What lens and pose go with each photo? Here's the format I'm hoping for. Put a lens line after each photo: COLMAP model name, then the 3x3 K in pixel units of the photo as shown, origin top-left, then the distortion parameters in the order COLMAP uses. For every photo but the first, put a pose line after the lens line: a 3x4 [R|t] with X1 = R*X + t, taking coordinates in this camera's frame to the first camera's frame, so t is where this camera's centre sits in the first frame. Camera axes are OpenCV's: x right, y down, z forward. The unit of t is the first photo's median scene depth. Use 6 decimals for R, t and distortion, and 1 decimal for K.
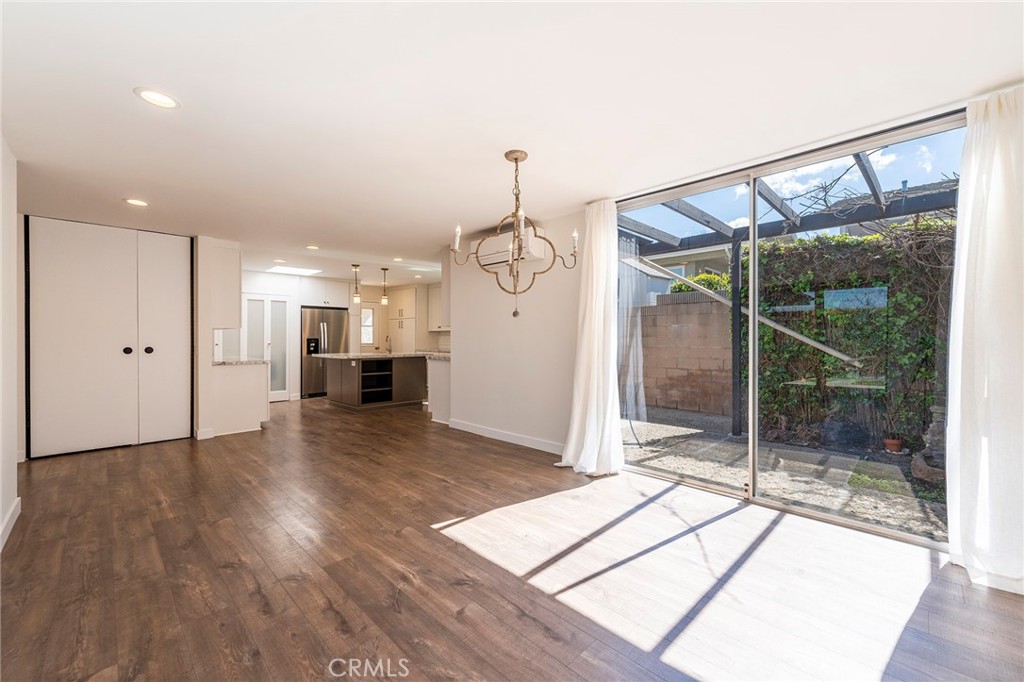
lens RADIAL K [[416.9, 0, 509.8], [0, 416.9, 339.3], [0, 0, 1]] dist [0.000058, -0.000110]
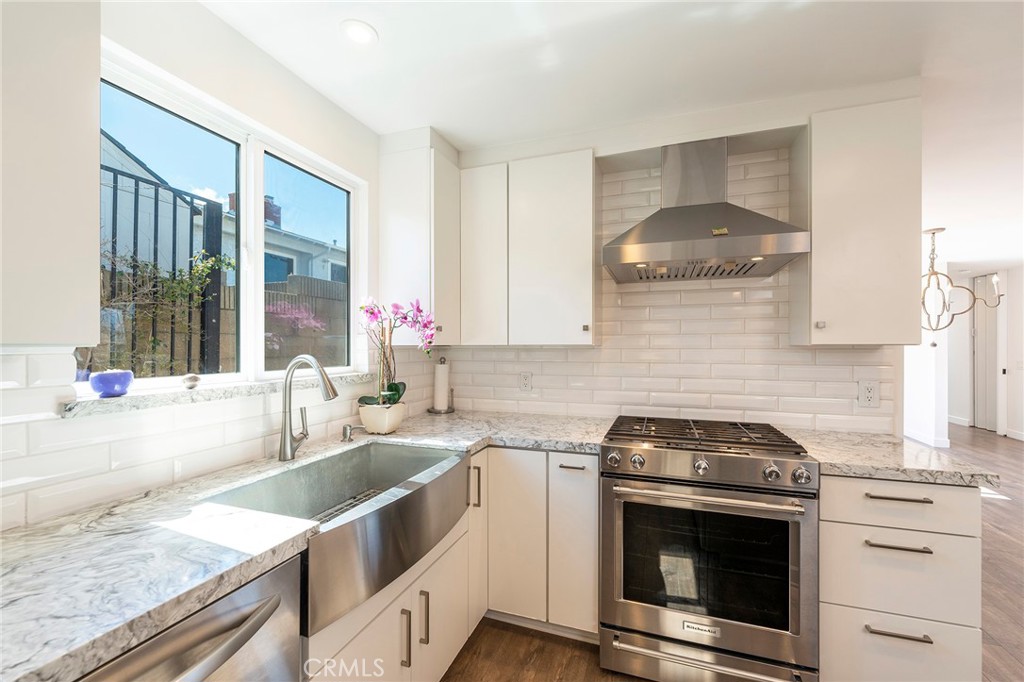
lens RADIAL K [[416.9, 0, 511.4], [0, 416.9, 345.0], [0, 0, 1]] dist [0.000058, -0.000110]
pose [[-0.433181, -0.002676, 0.901303, -0.702283], [0.003882, 0.999981, 0.004835, -0.080947], [-0.901299, 0.005593, -0.433162, 3.212613]]
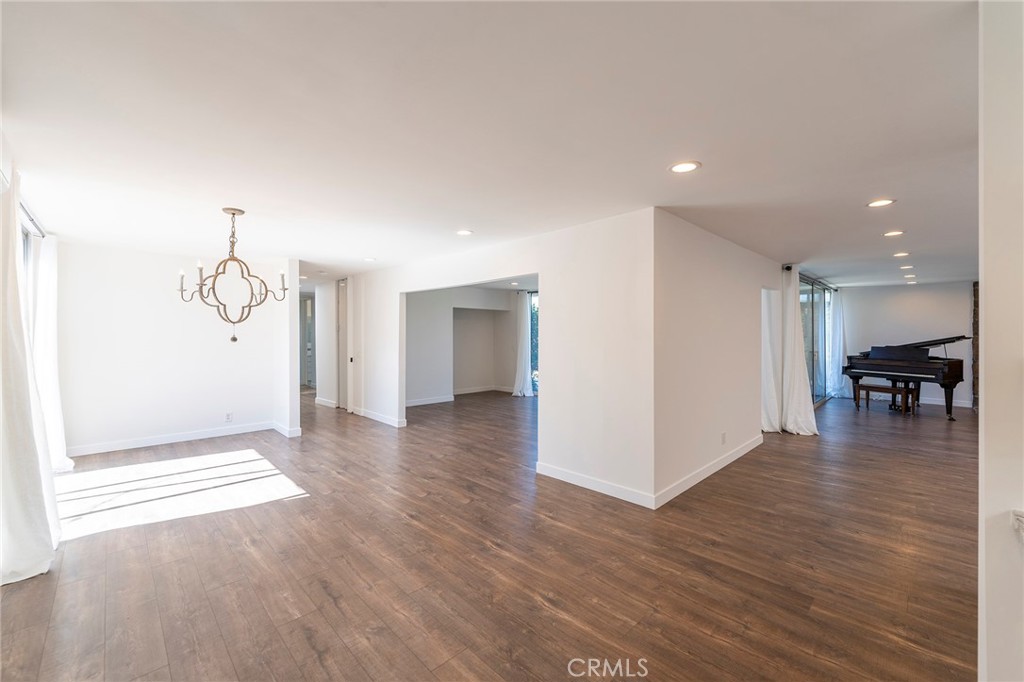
lens RADIAL K [[416.9, 0, 511.4], [0, 416.9, 335.8], [0, 0, 1]] dist [0.000058, -0.000110]
pose [[-0.999960, 0.002324, 0.008683, -0.918503], [0.002358, 0.999990, 0.003913, -0.082806], [-0.008673, 0.003933, -0.999955, 2.497315]]
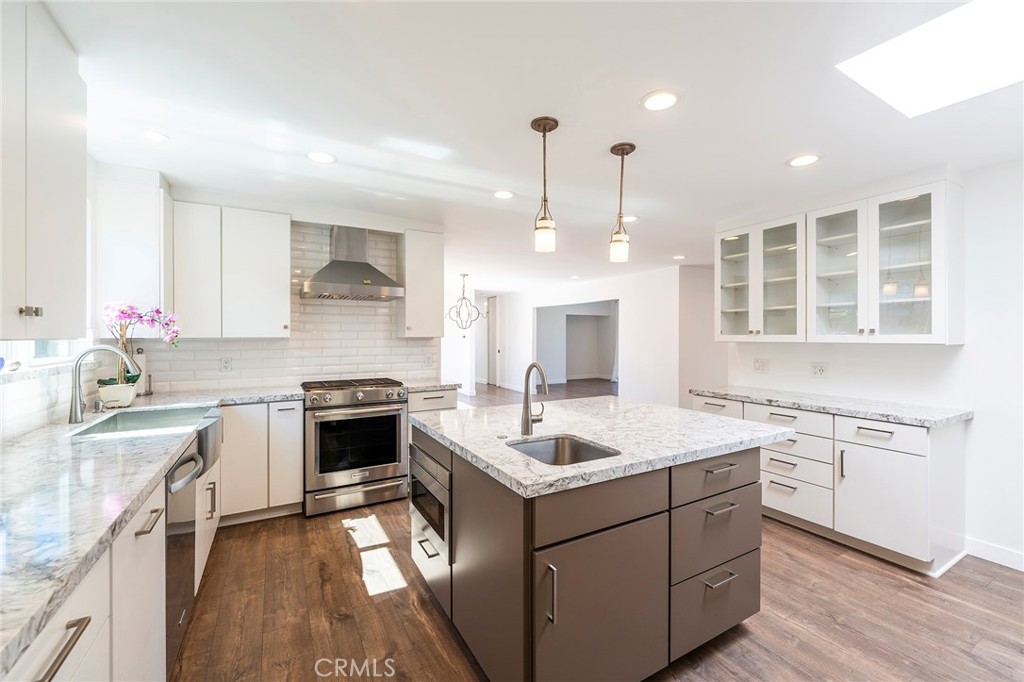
lens RADIAL K [[416.9, 0, 515.7], [0, 416.9, 338.6], [0, 0, 1]] dist [0.000058, -0.000110]
pose [[-0.967366, -0.001919, 0.253376, -1.054044], [0.000703, 0.999947, 0.010260, -0.085904], [-0.253382, 0.010103, -0.967313, 3.805921]]
